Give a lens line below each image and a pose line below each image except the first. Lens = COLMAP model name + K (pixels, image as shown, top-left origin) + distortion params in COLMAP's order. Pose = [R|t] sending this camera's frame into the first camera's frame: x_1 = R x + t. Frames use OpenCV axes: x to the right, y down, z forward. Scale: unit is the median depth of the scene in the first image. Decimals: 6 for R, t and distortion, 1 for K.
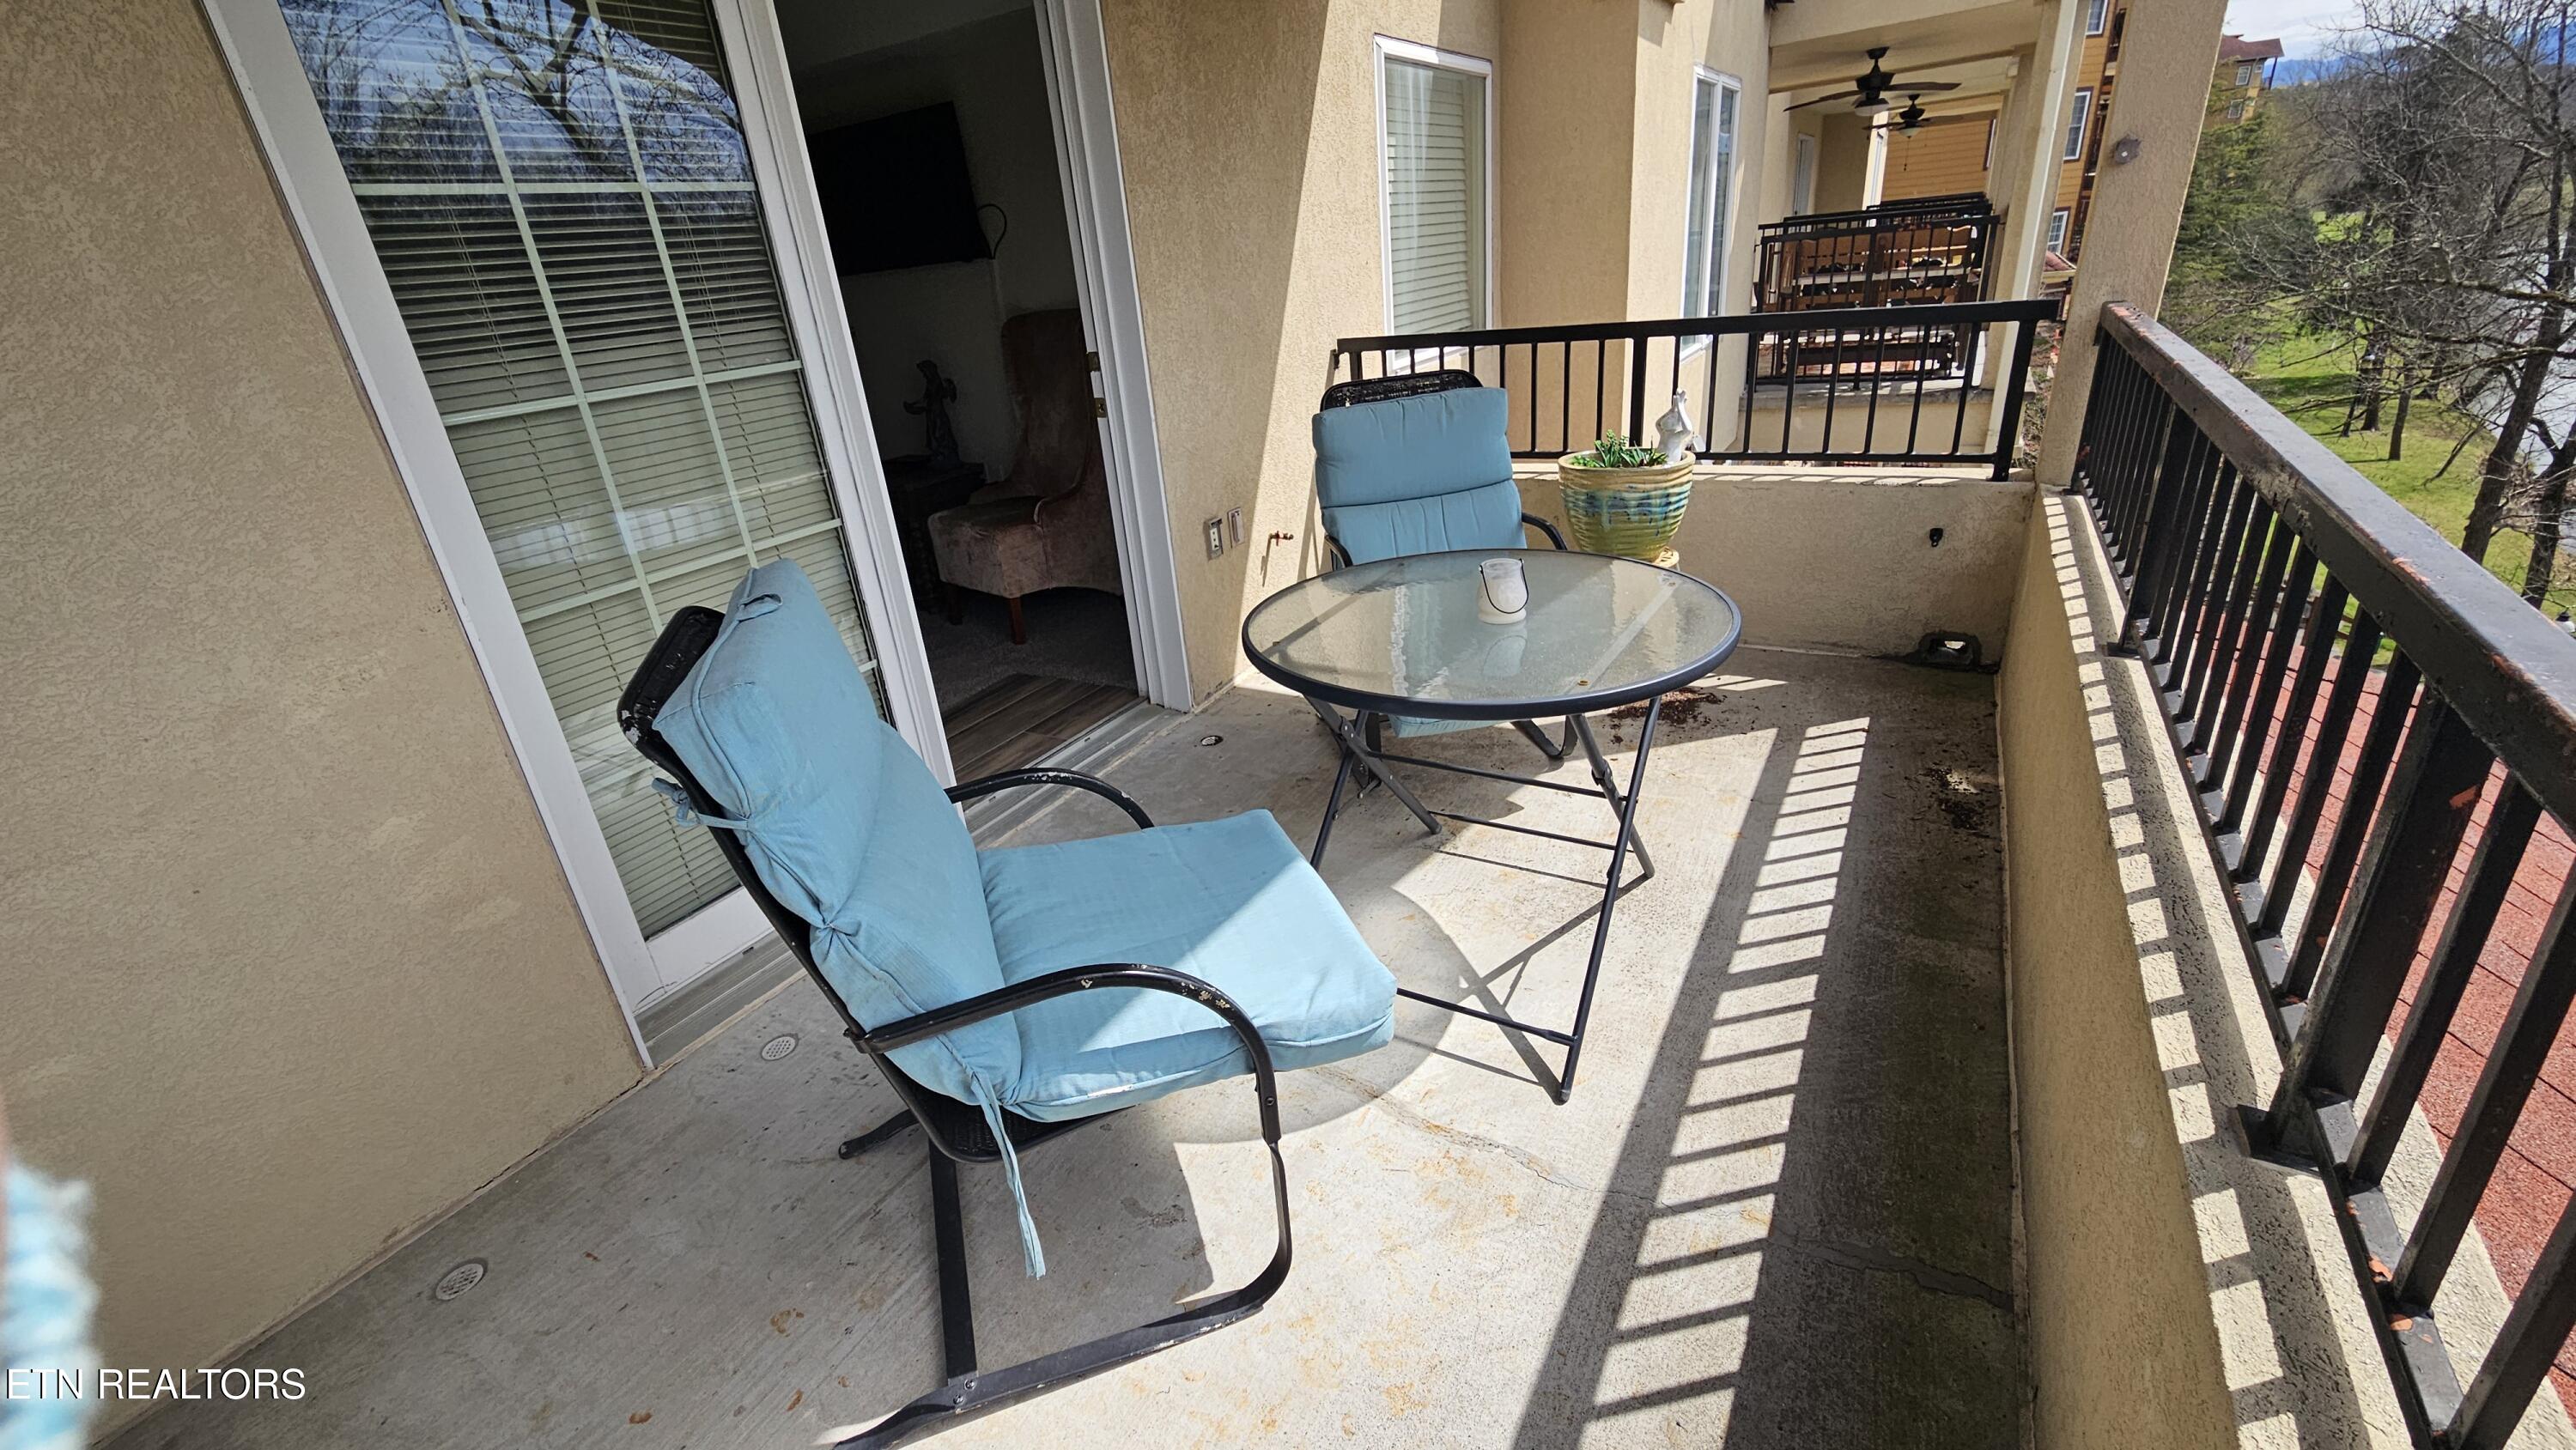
lens RADIAL K [[1058.5, 0, 1263.2], [0, 1058.5, 707.8], [0, 0, 1]] dist [0.000916, -0.002874]
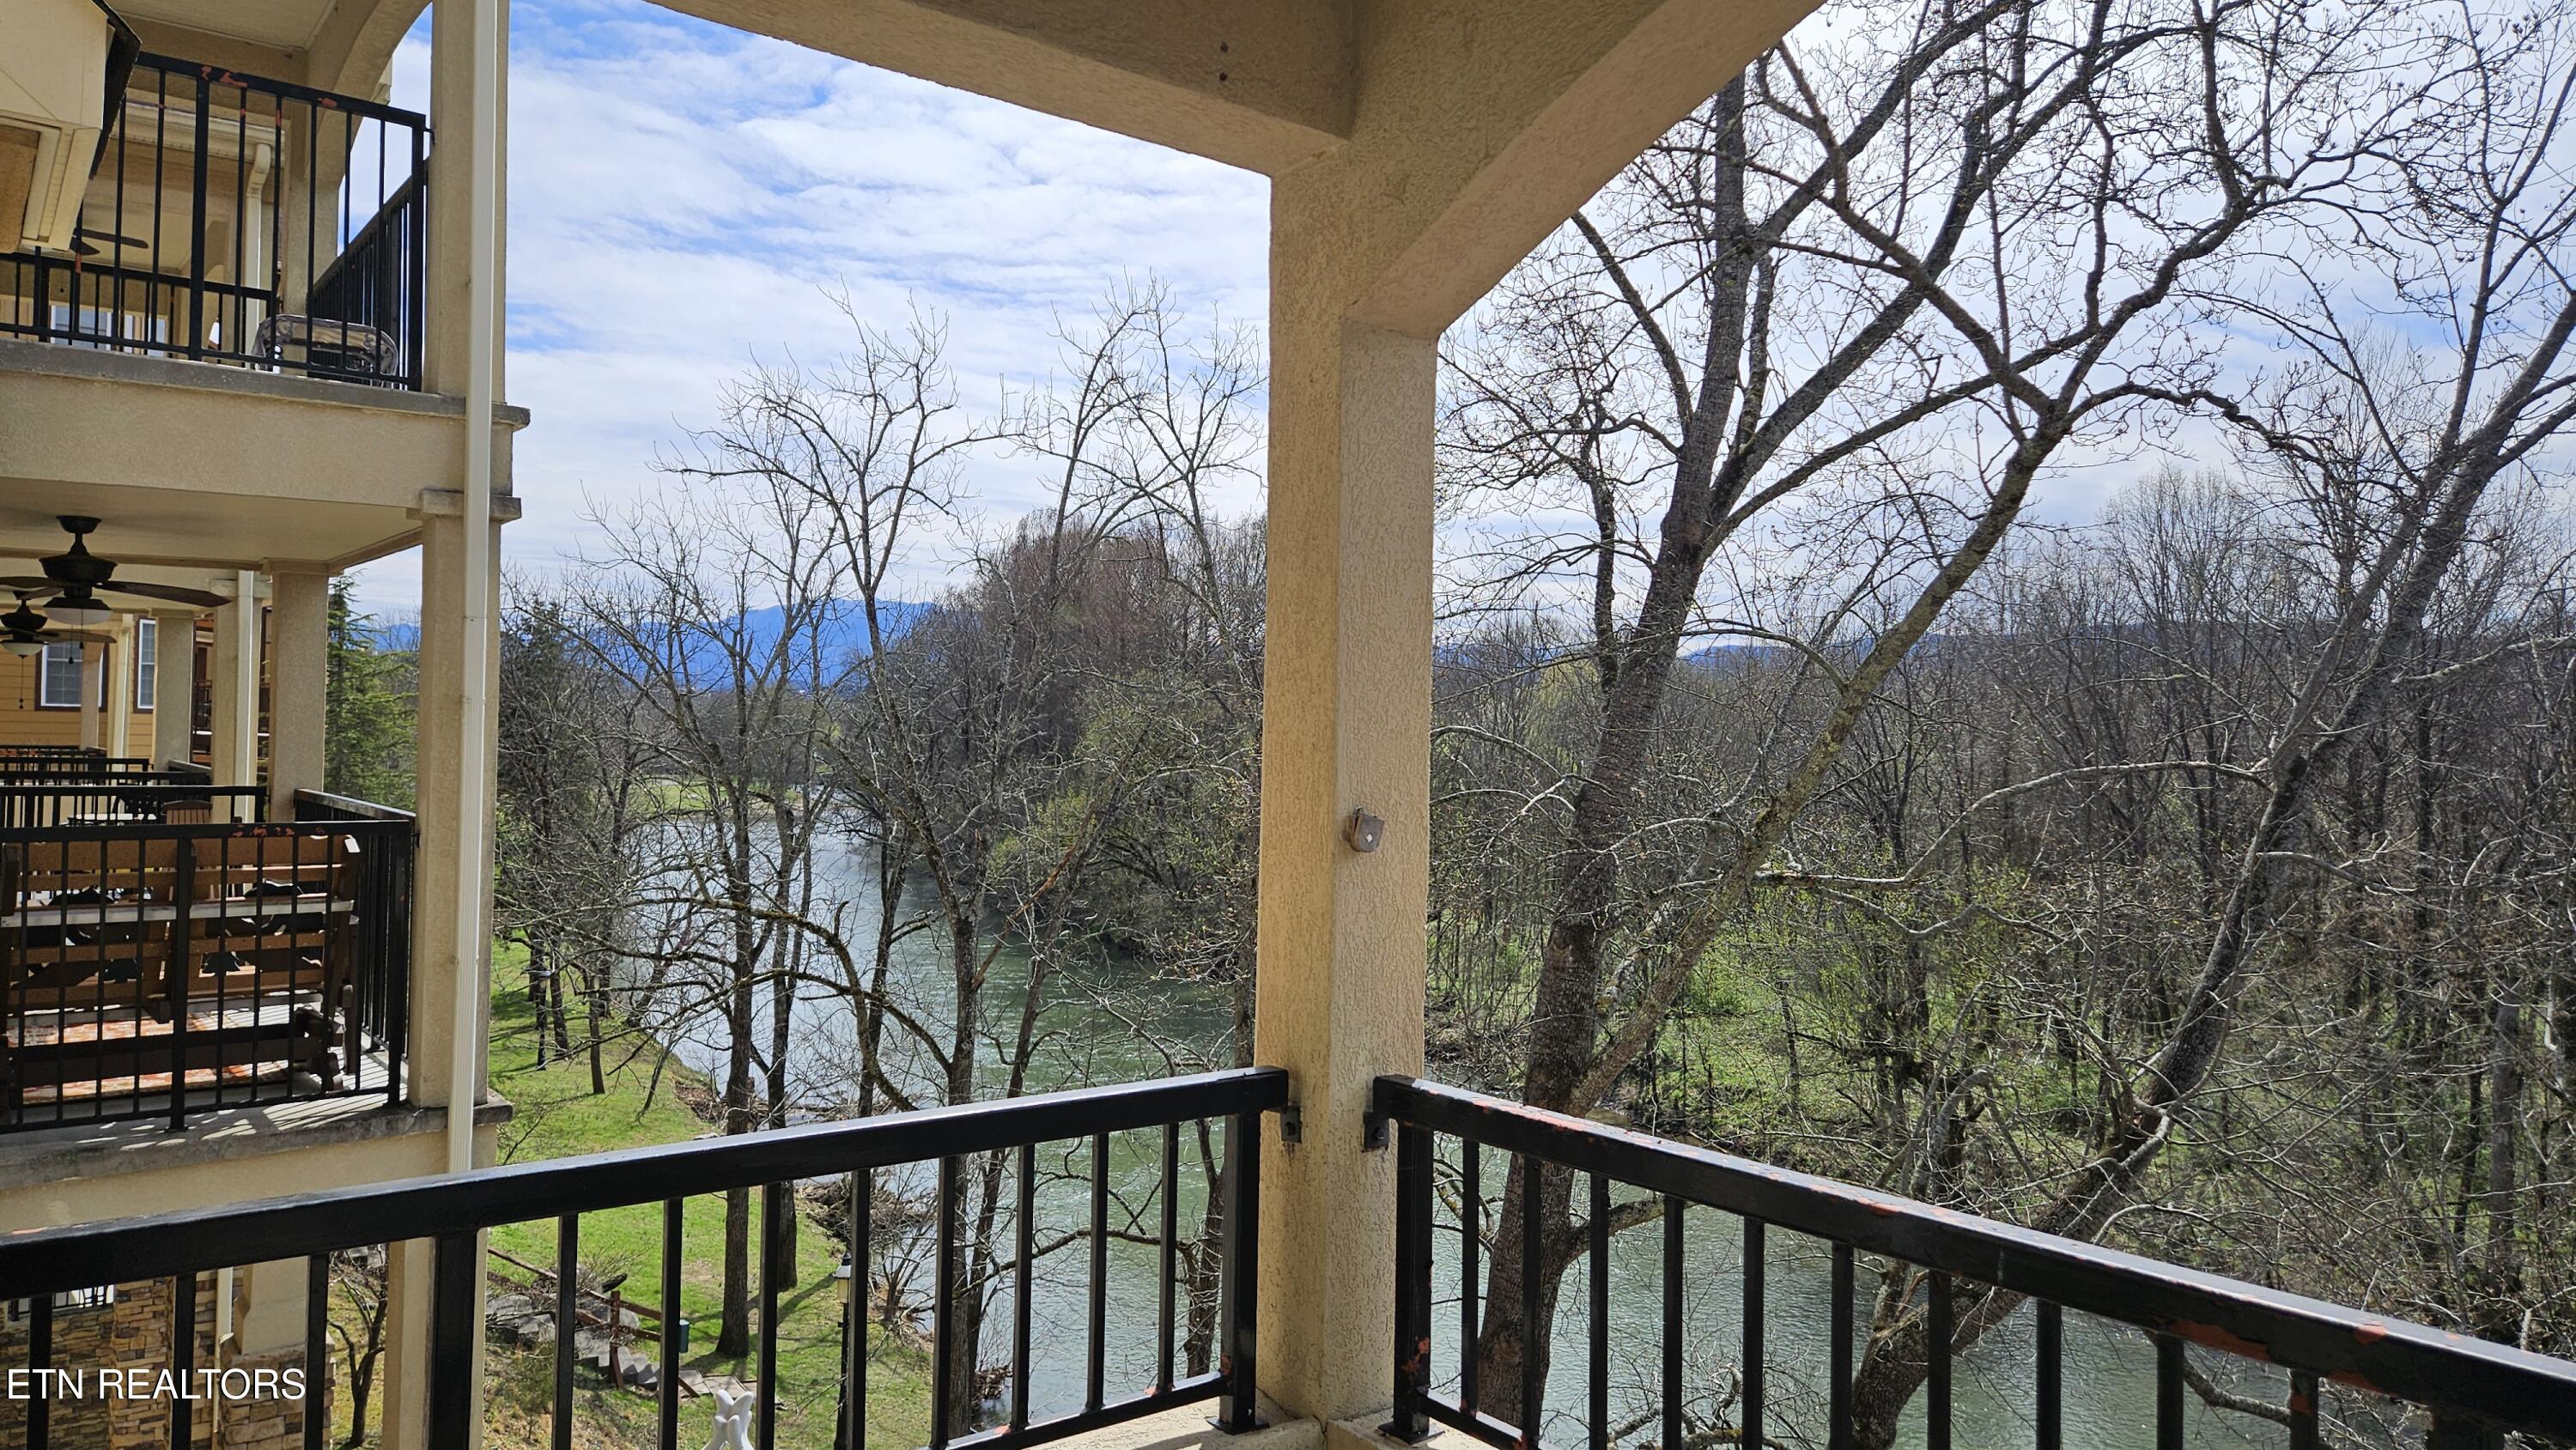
lens RADIAL K [[1715.1, 0, 1285.4], [0, 1715.1, 723.2], [0, 0, 1]] dist [0.085530, -0.069498]
pose [[0.361734, 0.109263, 0.925856, -0.048885], [0.318212, 0.918997, -0.232780, -0.211216], [-0.876293, 0.378823, 0.297663, 0.412250]]
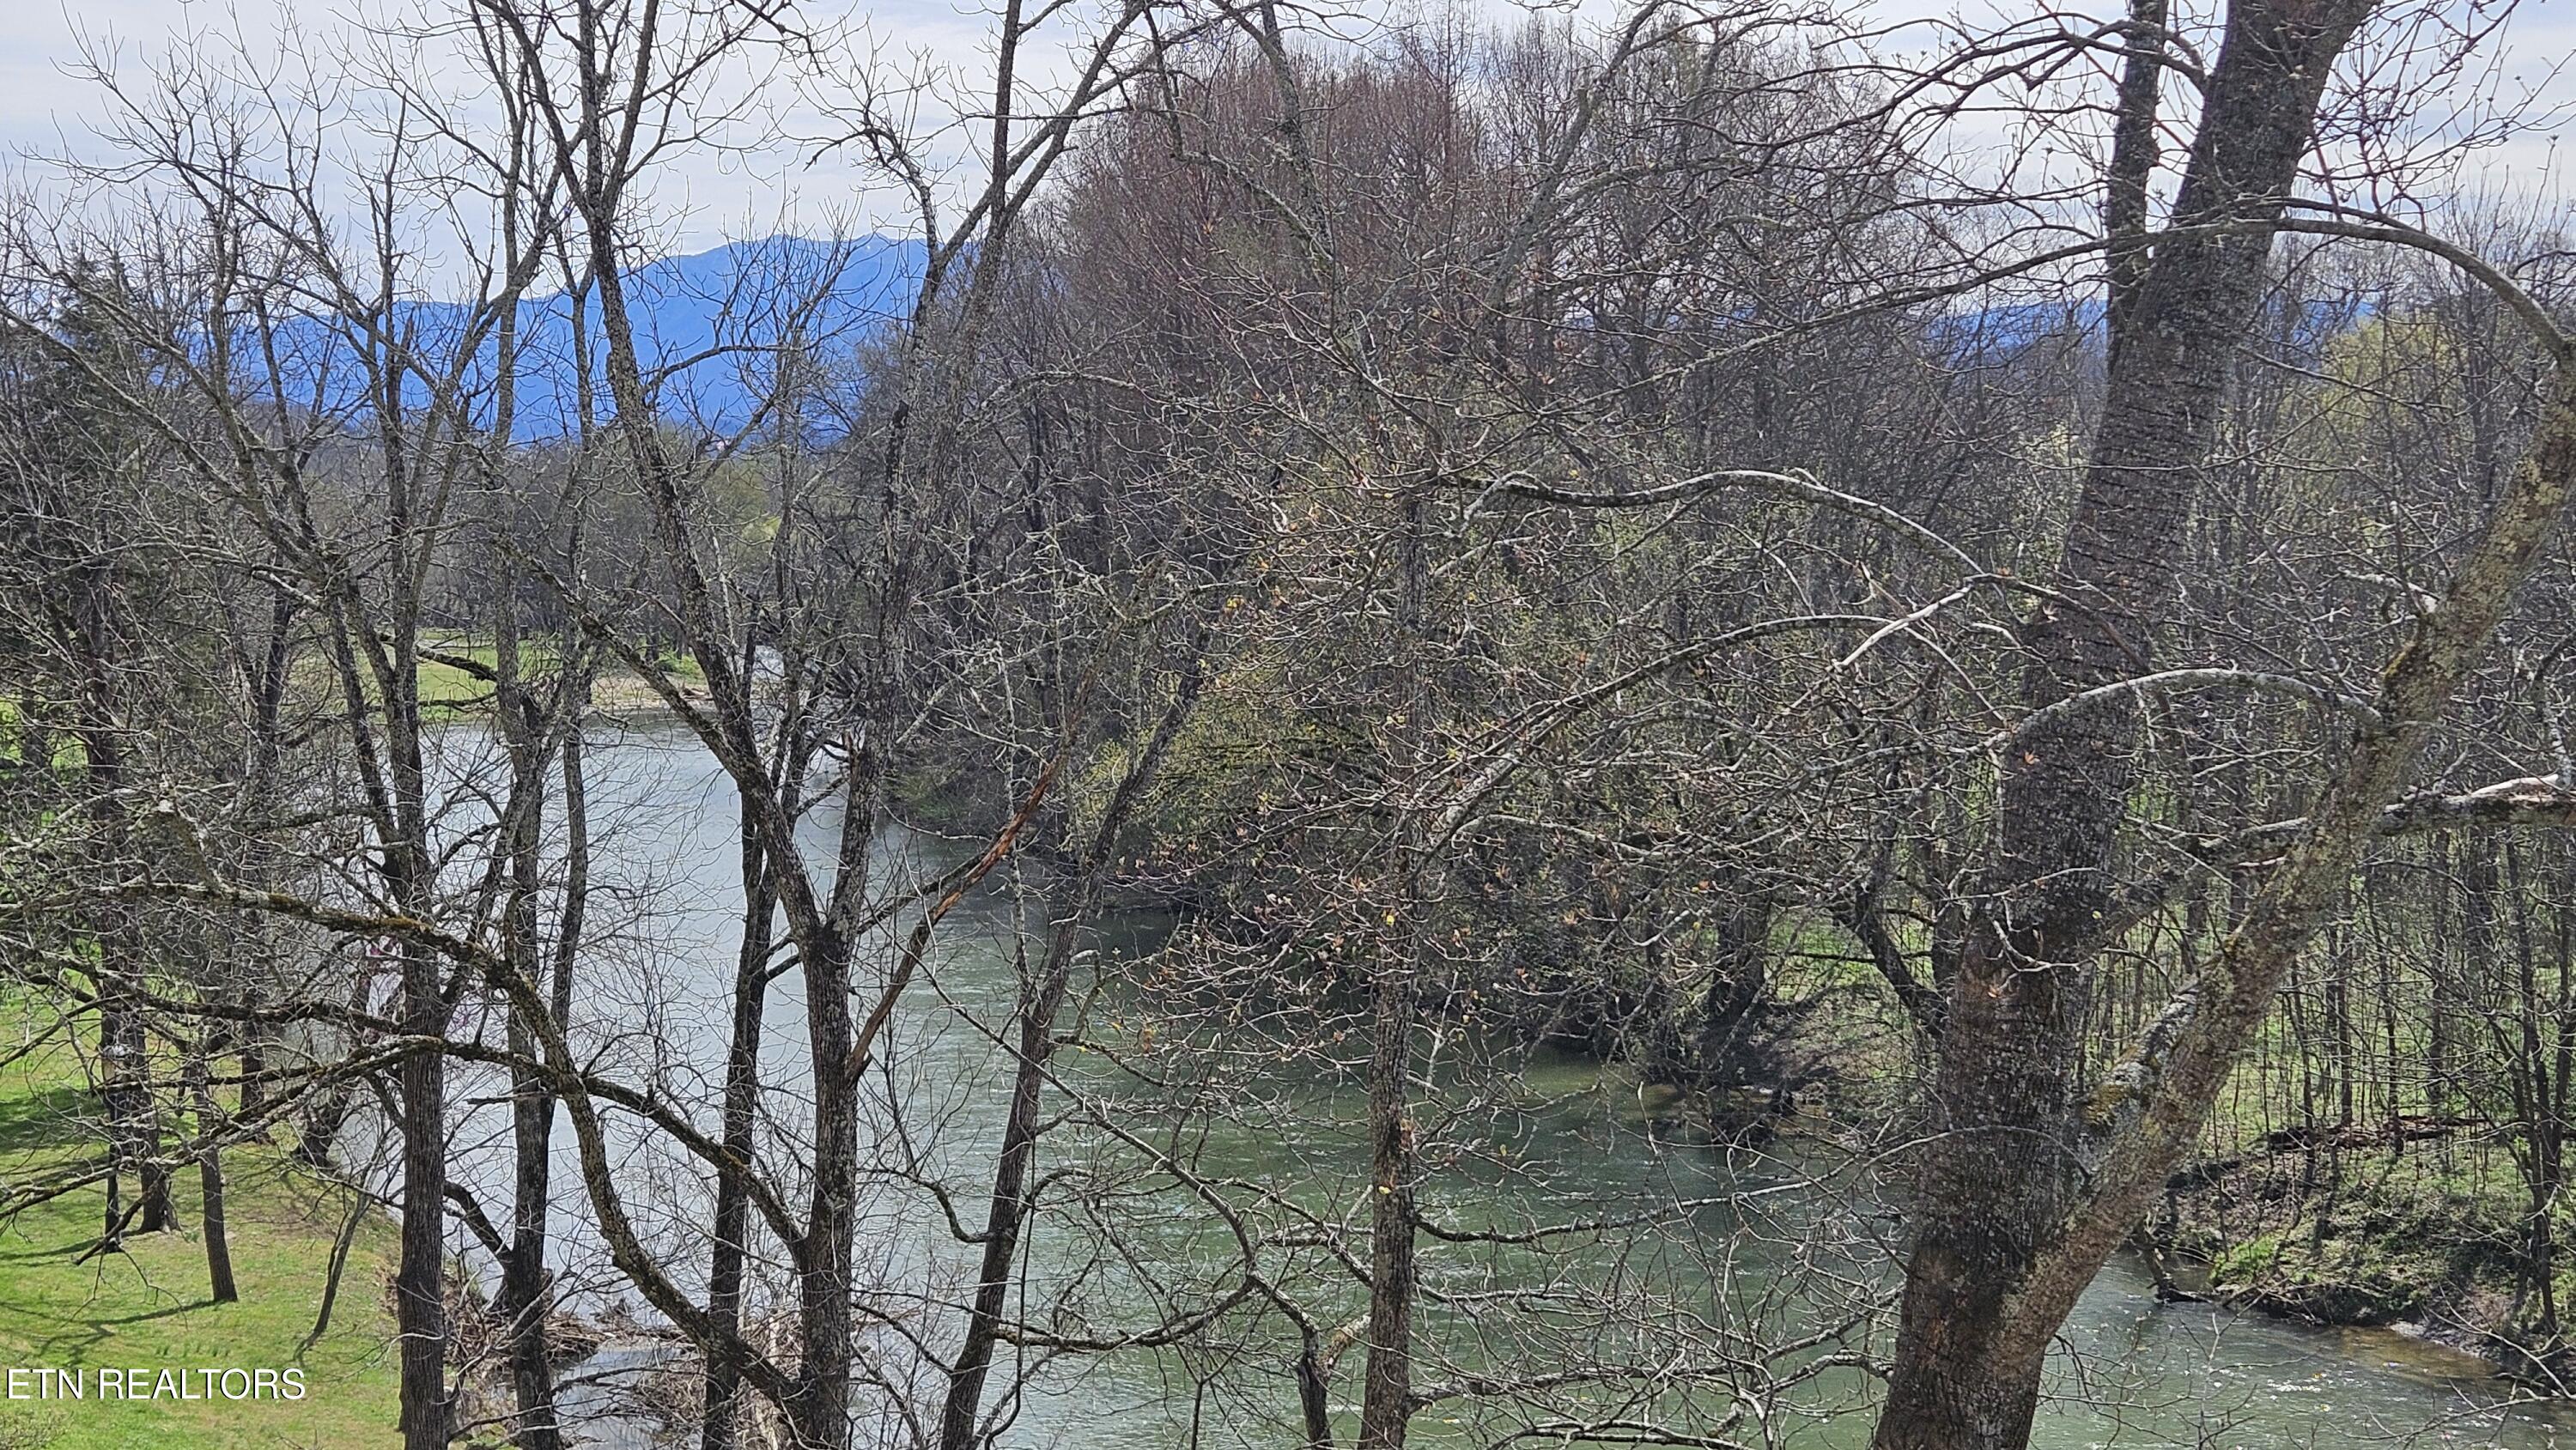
lens RADIAL K [[3815.6, 0, 1290.7], [0, 3815.6, 679.7], [0, 0, 1]] dist [0.093203, 0.000000]
pose [[0.473175, 0.055331, 0.879229, 0.171361], [0.310944, 0.923303, -0.225446, -0.098023], [-0.824269, 0.380066, 0.419679, 0.126047]]
